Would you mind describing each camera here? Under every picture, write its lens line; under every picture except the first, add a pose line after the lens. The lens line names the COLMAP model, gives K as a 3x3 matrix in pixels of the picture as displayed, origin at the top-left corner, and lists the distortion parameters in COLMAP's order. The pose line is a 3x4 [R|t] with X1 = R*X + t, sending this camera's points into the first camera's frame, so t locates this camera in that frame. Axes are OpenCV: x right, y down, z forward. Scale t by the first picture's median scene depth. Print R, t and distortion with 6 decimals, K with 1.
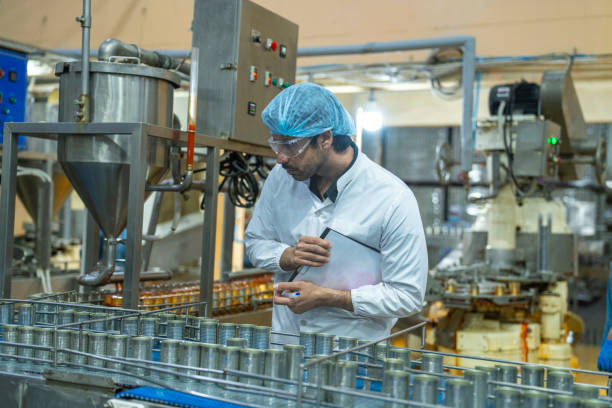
lens RADIAL K [[878.9, 0, 306.0], [0, 878.9, 204.0], [0, 0, 1]] dist [0.230901, -0.041634]
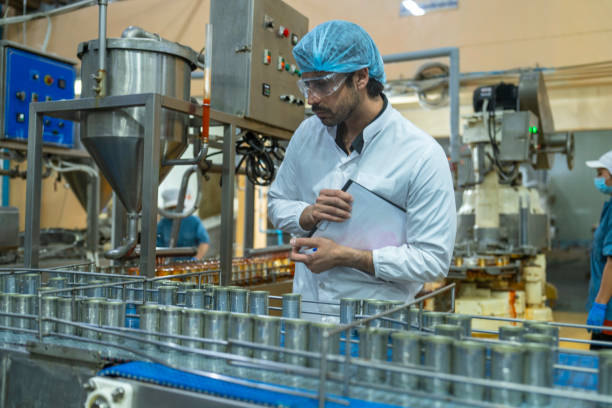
lens RADIAL K [[648.8, 0, 306.0], [0, 648.8, 204.0], [0, 0, 1]] dist [0.059451, 0.011867]
pose [[0.999725, -0.019912, -0.012418, -0.006723], [0.019741, 0.999710, -0.013799, 0.038727], [0.012689, 0.013550, 0.999828, 0.218721]]
